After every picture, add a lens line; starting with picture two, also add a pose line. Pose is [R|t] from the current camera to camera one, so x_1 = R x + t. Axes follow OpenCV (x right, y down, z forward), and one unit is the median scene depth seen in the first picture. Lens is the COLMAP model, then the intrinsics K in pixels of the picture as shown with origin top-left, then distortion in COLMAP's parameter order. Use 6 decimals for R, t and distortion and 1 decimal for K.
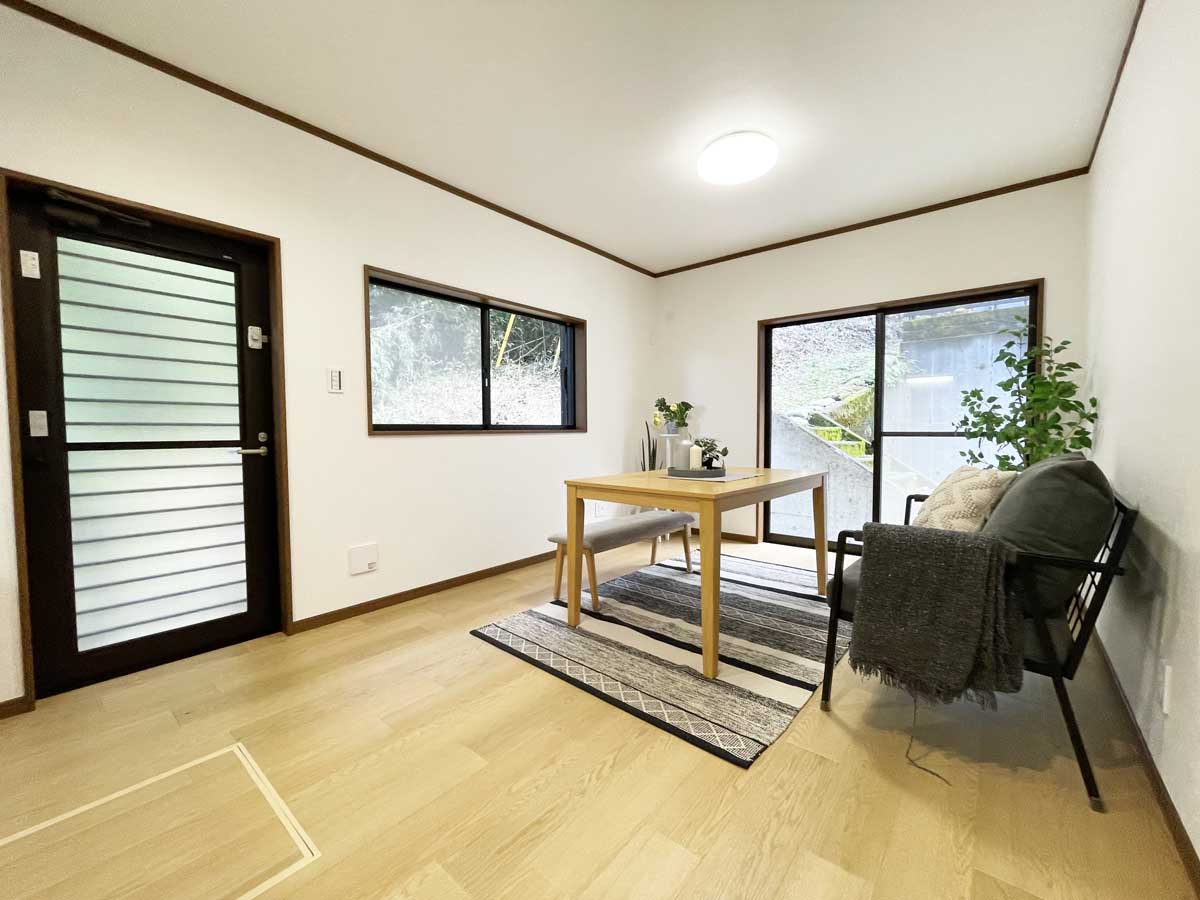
lens RADIAL K [[487.8, 0, 600.0], [0, 487.8, 450.0], [0, 0, 1]] dist [0.000615, 0.000111]
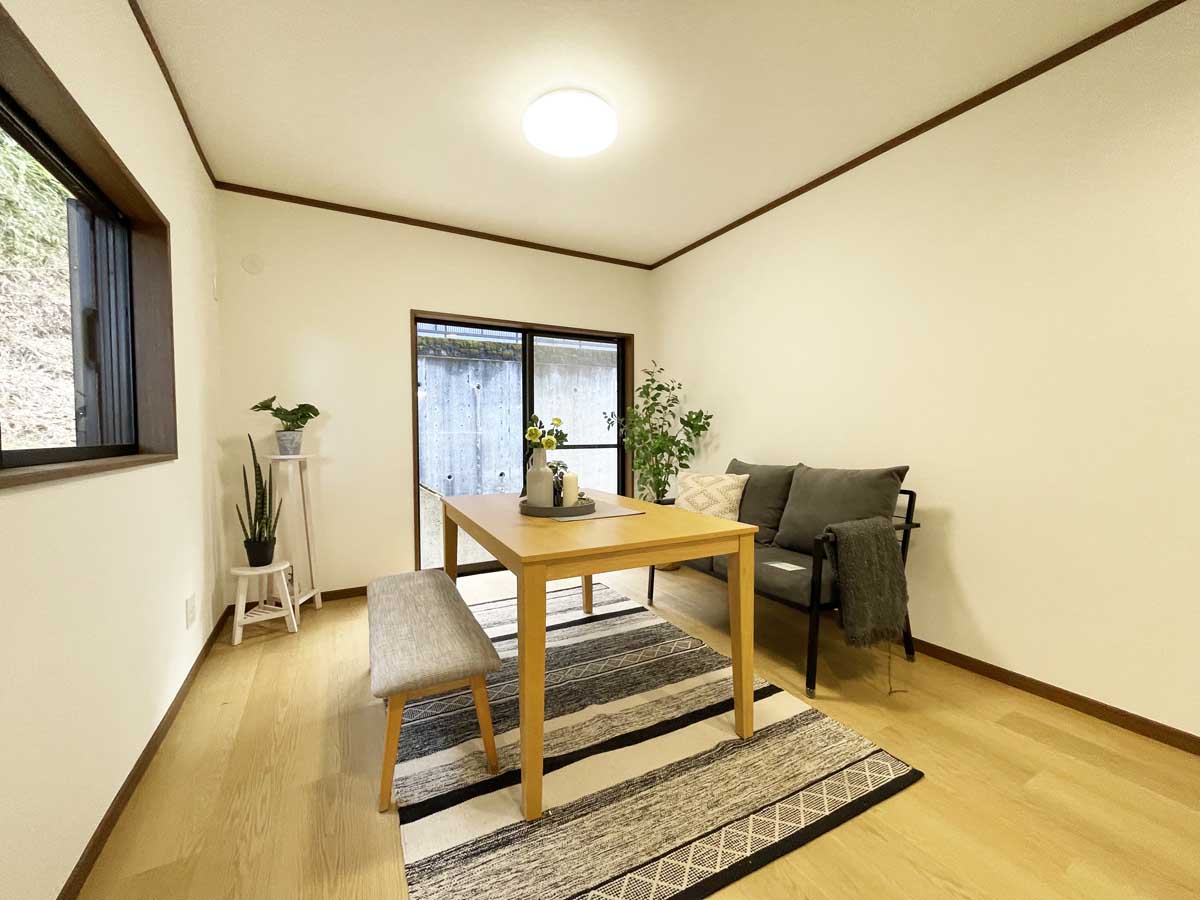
lens RADIAL K [[487.8, 0, 600.0], [0, 487.8, 450.0], [0, 0, 1]] dist [0.000615, 0.000111]
pose [[0.359033, -0.028453, 0.932891, -0.527538], [0.045501, 0.998880, 0.012954, -0.051838], [-0.932215, 0.037797, 0.359926, 0.726543]]
